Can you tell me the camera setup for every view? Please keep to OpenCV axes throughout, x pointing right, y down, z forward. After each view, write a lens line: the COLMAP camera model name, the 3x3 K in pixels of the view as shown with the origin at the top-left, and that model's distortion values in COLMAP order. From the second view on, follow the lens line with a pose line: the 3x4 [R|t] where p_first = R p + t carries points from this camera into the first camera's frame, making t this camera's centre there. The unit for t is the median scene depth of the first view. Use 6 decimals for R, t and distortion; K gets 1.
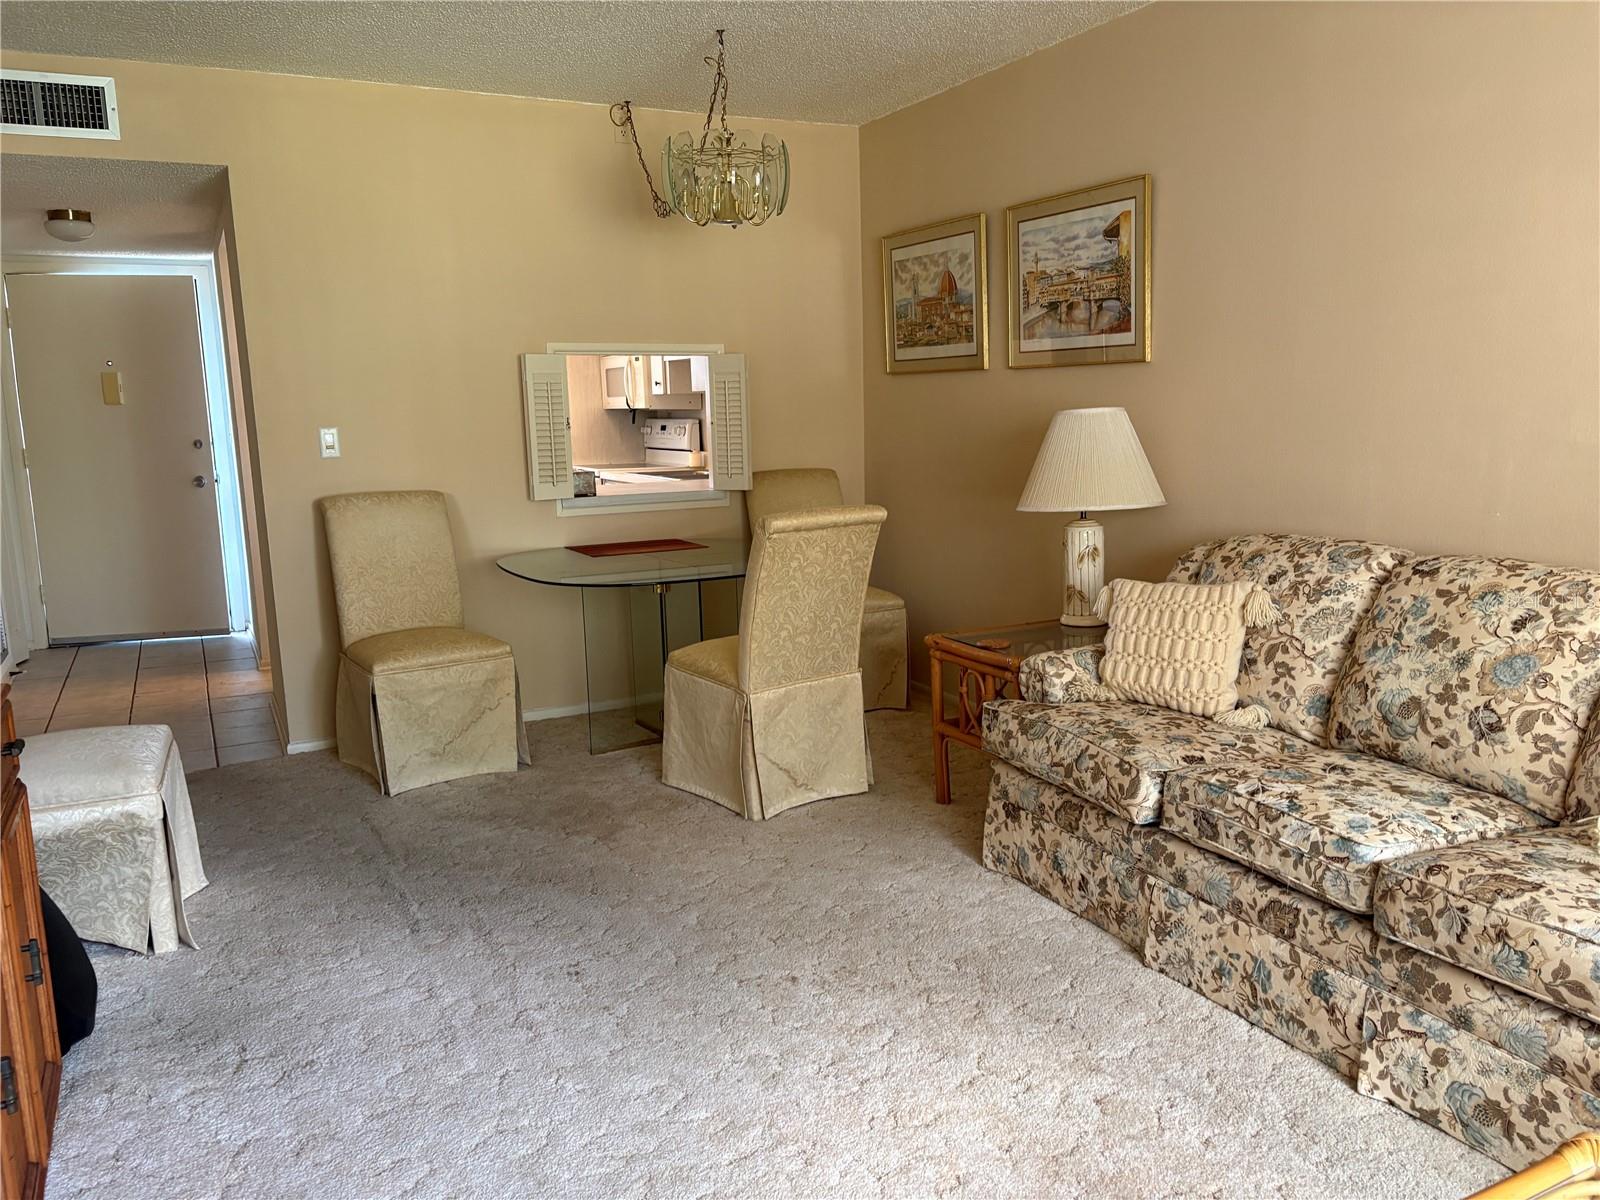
lens RADIAL K [[1207.7, 0, 803.1], [0, 1207.7, 607.3], [0, 0, 1]] dist [0.097049, -0.149774]
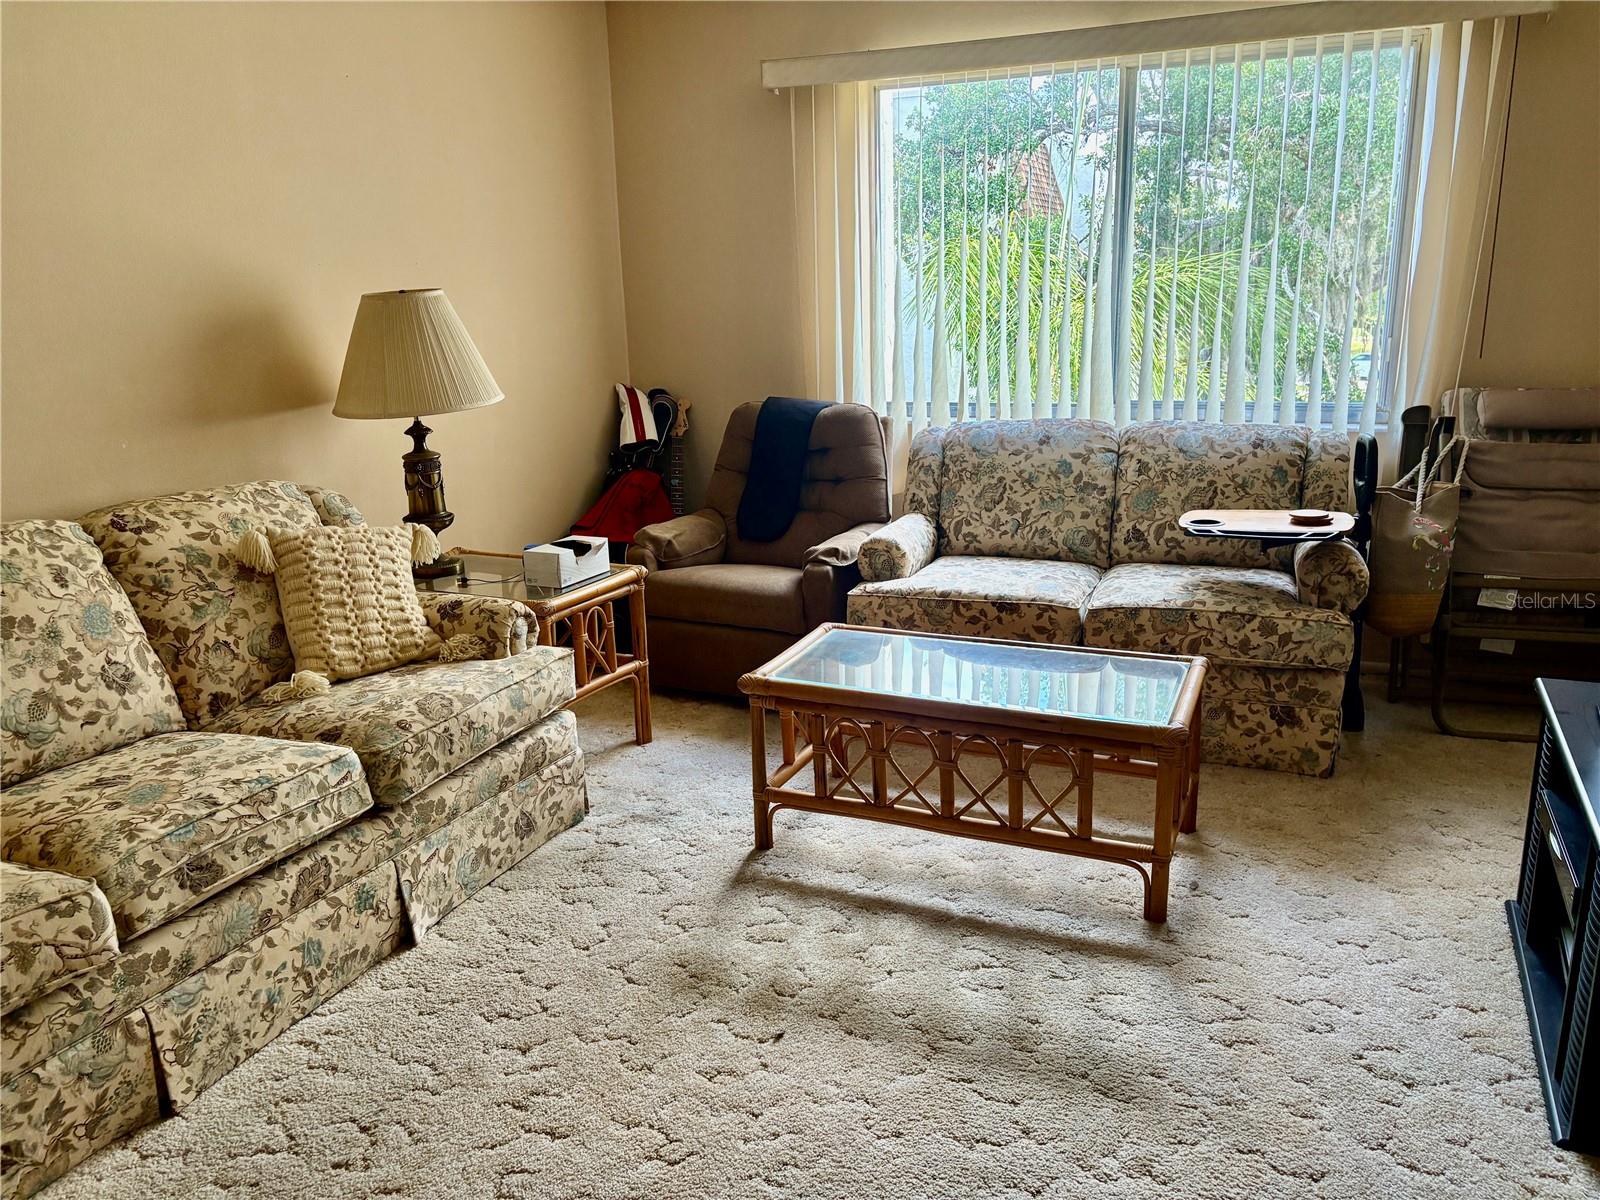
lens RADIAL K [[1207.7, 0, 803.1], [0, 1207.7, 607.3], [0, 0, 1]] dist [0.097049, -0.149774]
pose [[-0.644887, -0.158758, 0.747607, -0.525417], [0.165969, 0.925755, 0.339754, -0.201523], [-0.746039, 0.343182, -0.570658, 1.152446]]
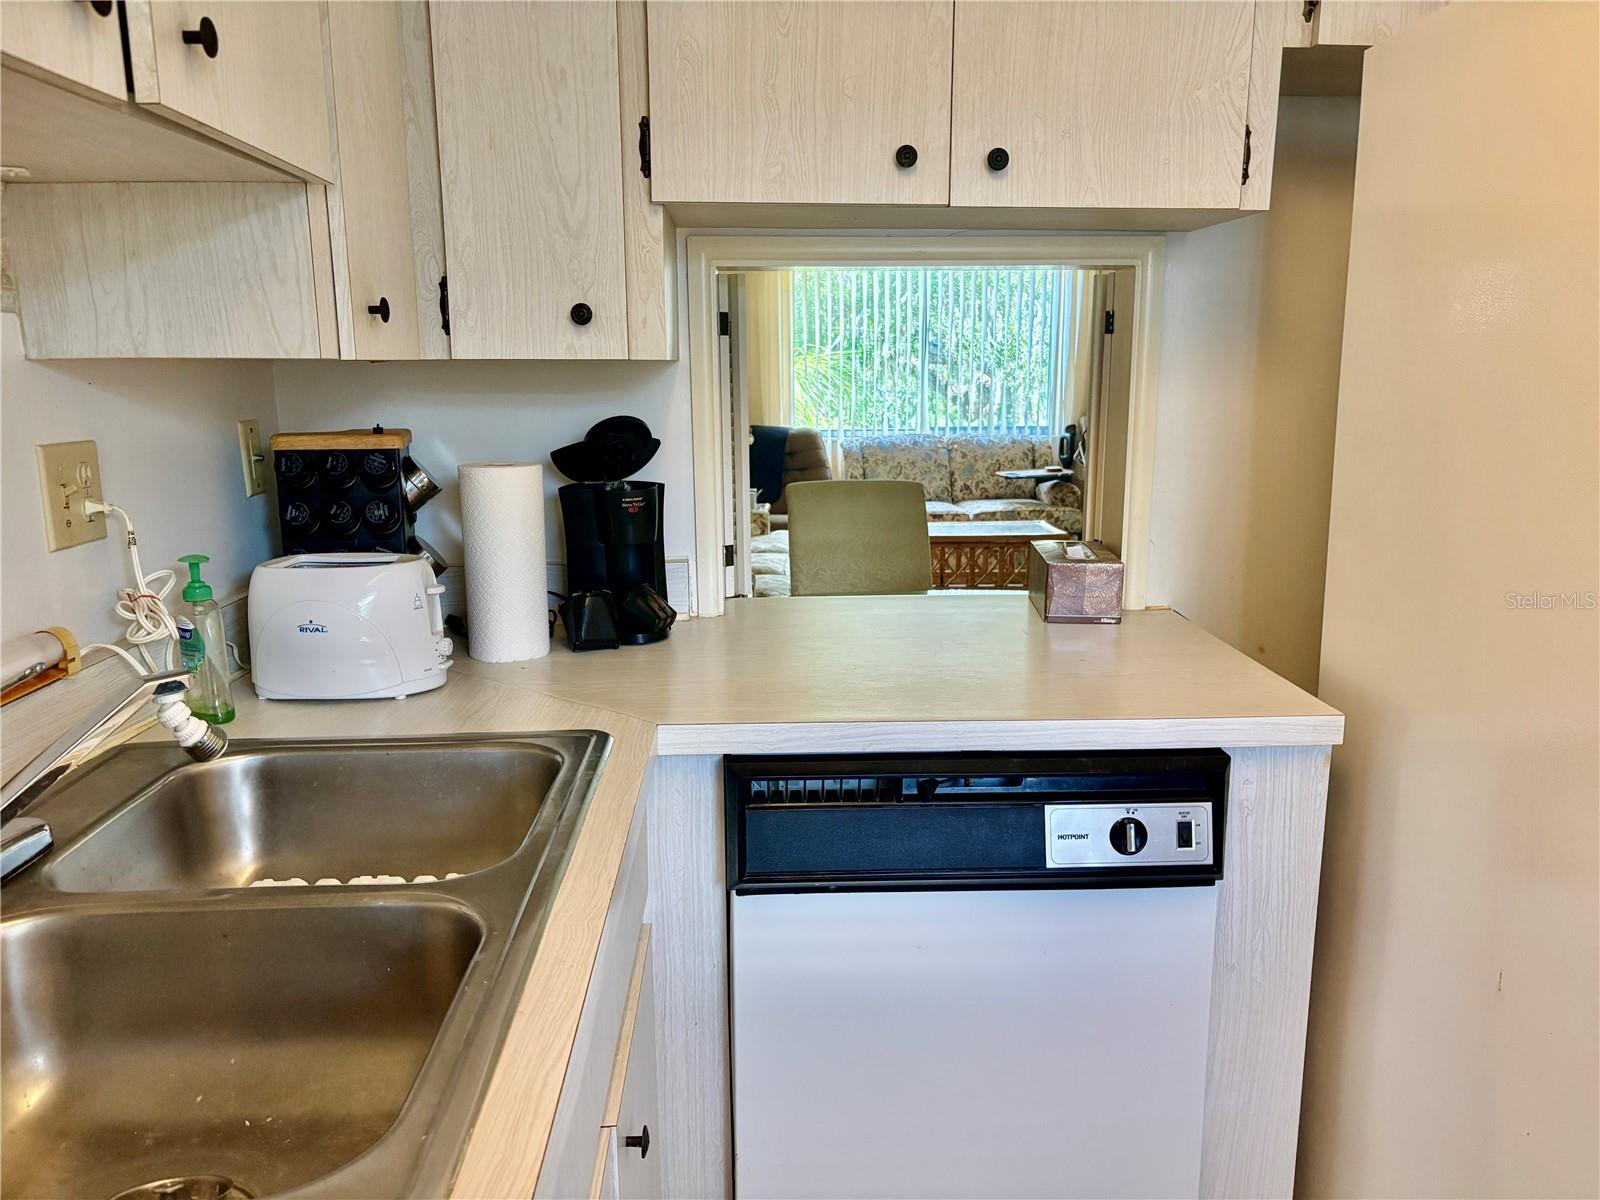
lens RADIAL K [[1207.7, 0, 803.1], [0, 1207.7, 607.3], [0, 0, 1]] dist [0.097049, -0.149774]
pose [[-0.912566, -0.054356, 0.405301, -0.537401], [0.093873, 0.936813, 0.337001, -0.507393], [-0.398009, 0.345582, -0.849801, 2.915236]]
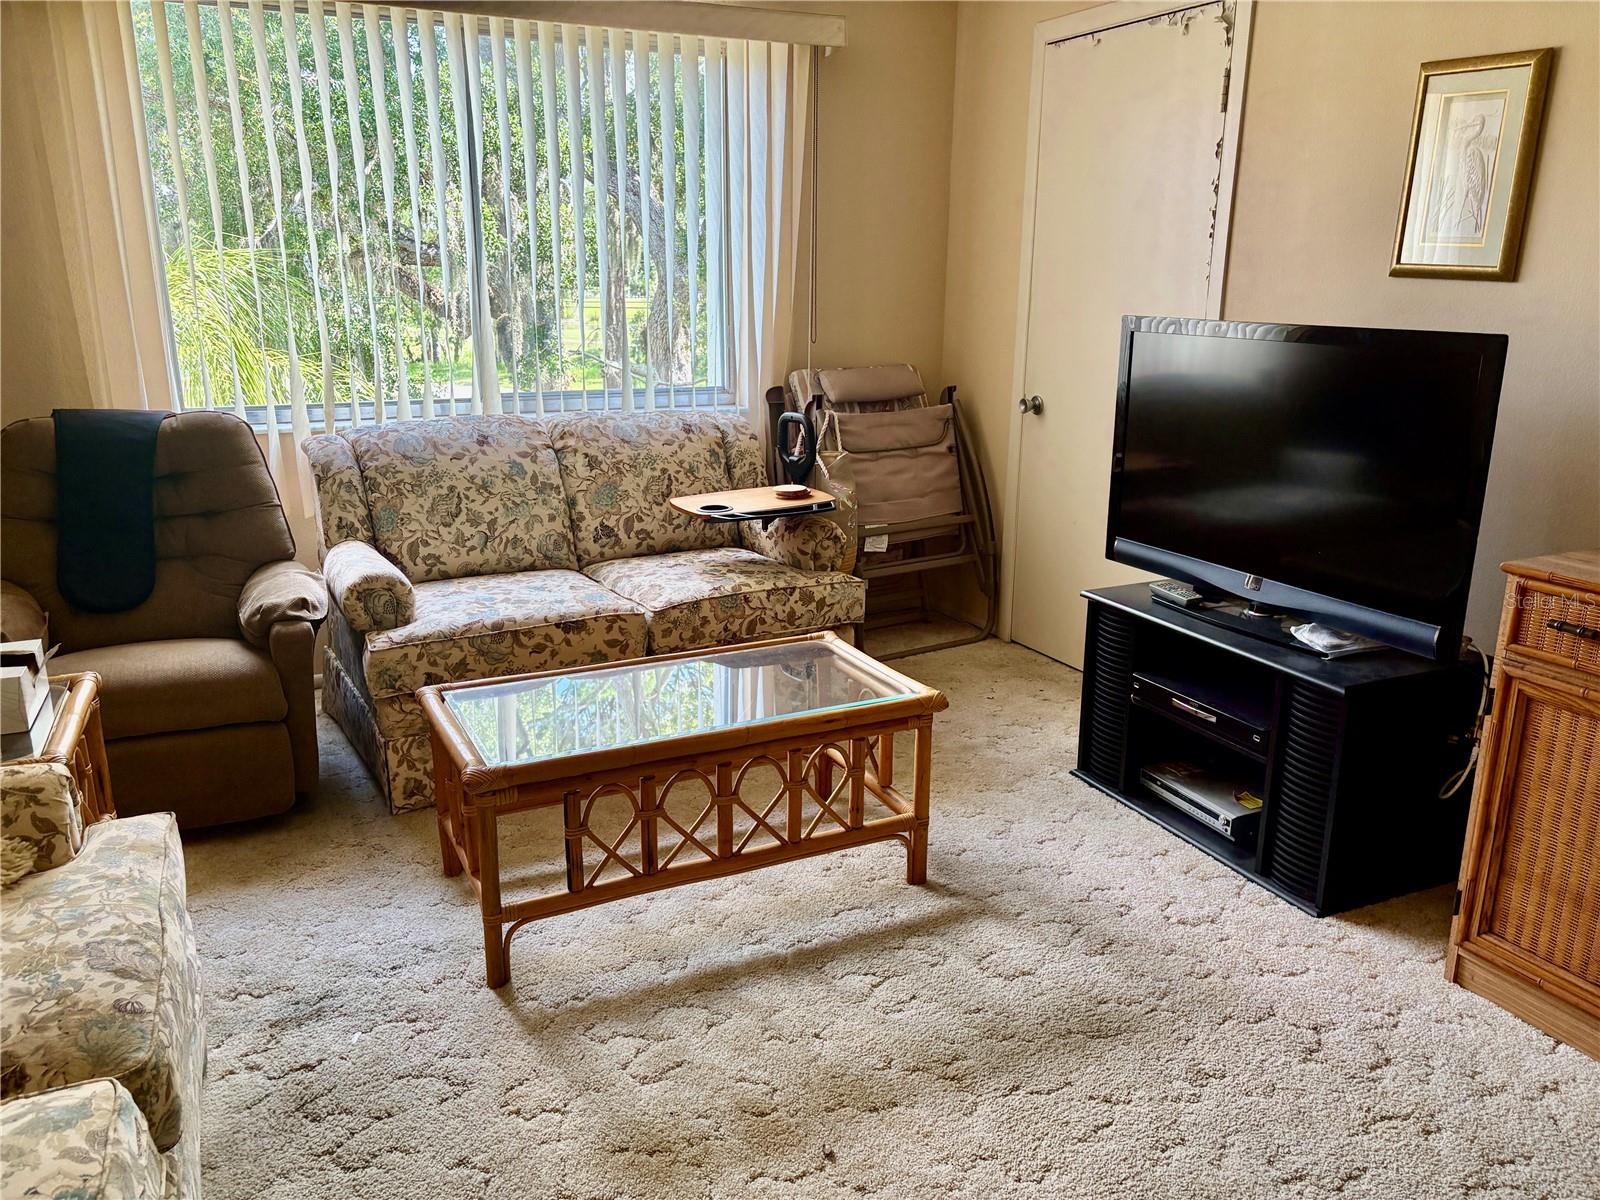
lens RADIAL K [[1207.7, 0, 803.1], [0, 1207.7, 607.3], [0, 0, 1]] dist [0.097049, -0.149774]
pose [[-0.999897, 0.013794, 0.003920, 0.137170], [0.014149, 0.904507, 0.426224, -0.235598], [0.002334, 0.426235, -0.904609, 1.305296]]
